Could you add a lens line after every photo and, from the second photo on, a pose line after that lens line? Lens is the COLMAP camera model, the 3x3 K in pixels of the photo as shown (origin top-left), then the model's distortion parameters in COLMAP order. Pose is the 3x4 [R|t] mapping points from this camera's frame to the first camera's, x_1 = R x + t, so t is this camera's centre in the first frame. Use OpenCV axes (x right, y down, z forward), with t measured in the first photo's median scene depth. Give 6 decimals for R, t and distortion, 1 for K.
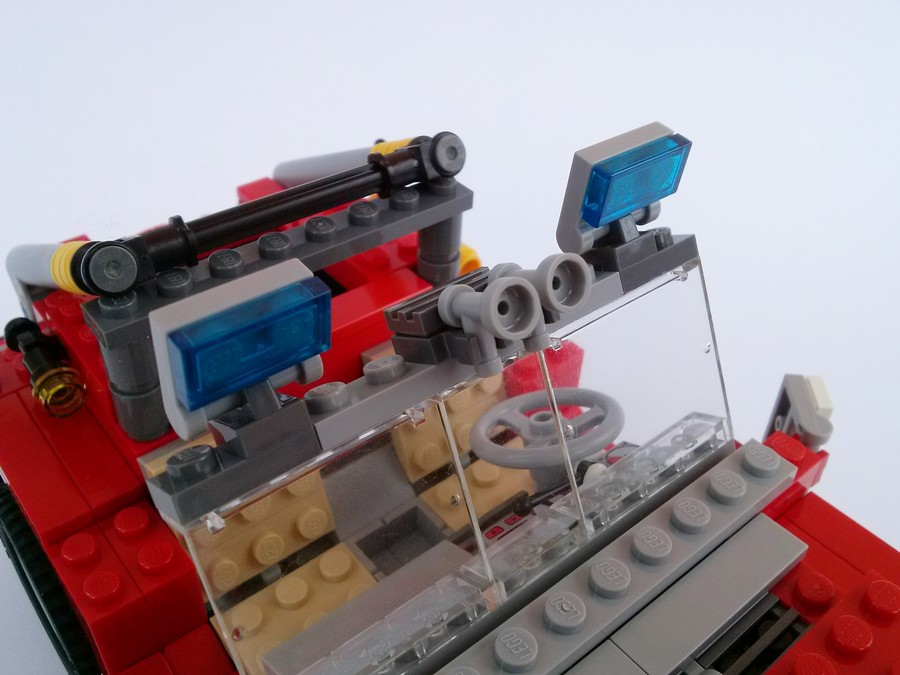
lens RADIAL K [[894.9, 0, 451.1], [0, 894.9, 340.6], [0, 0, 1]] dist [0.101753, -0.317769]
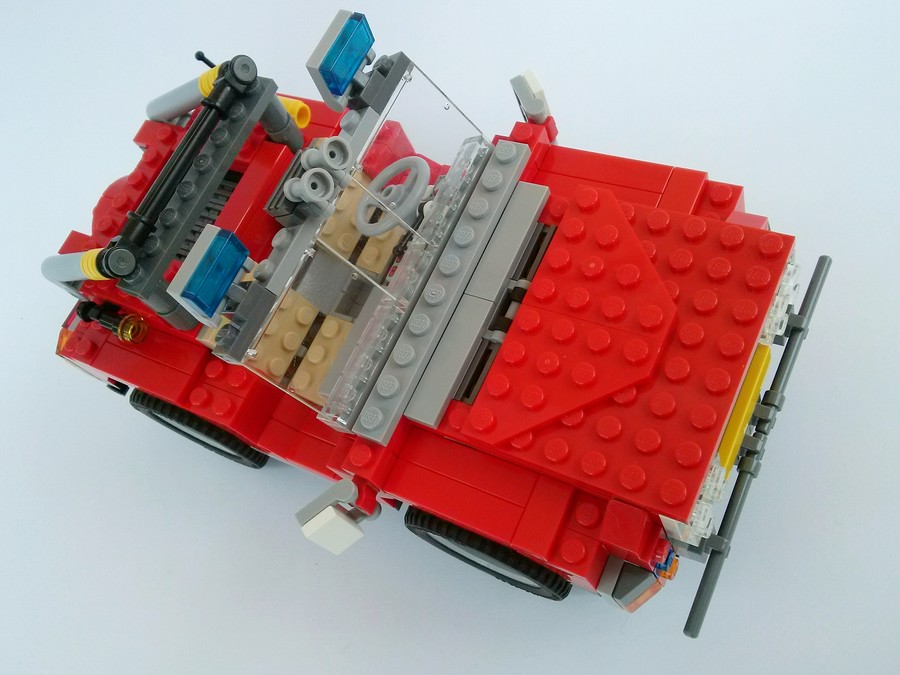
lens RADIAL K [[871.1, 0, 446.6], [0, 871.1, 344.6], [0, 0, 1]] dist [0.046816, -0.019651]
pose [[0.858416, -0.504271, -0.093985, 0.216211], [0.505342, 0.799913, 0.323679, -0.160263], [-0.088042, -0.325345, 0.941488, -0.622487]]
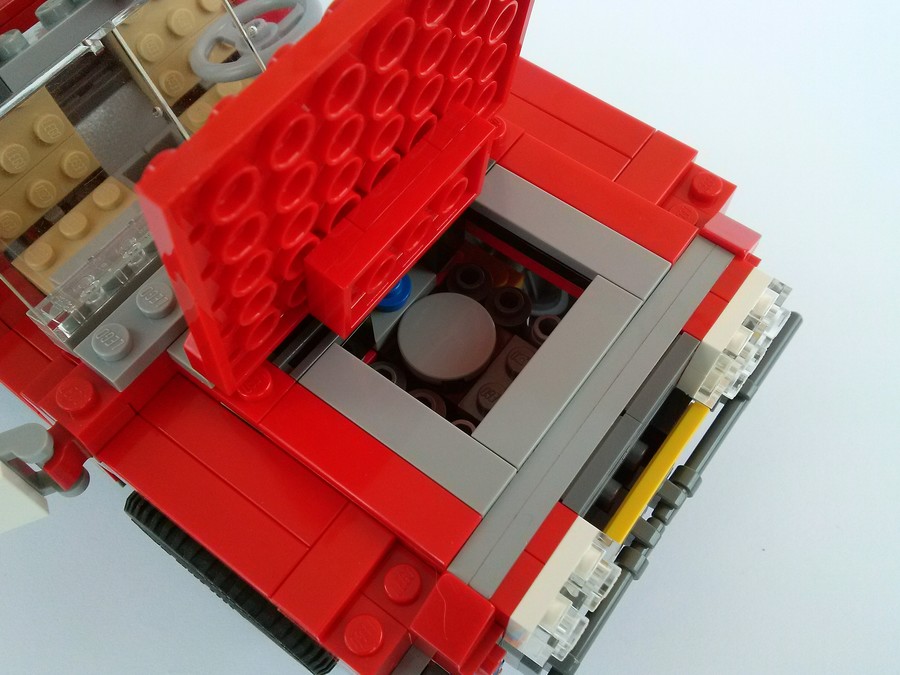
lens RADIAL K [[894.9, 0, 451.1], [0, 894.9, 340.6], [0, 0, 1]] dist [0.101753, -0.317769]
pose [[0.971157, -0.223023, 0.084353, 0.170021], [0.169263, 0.893983, 0.414903, 0.015810], [-0.167943, -0.388658, 0.905947, -0.188745]]
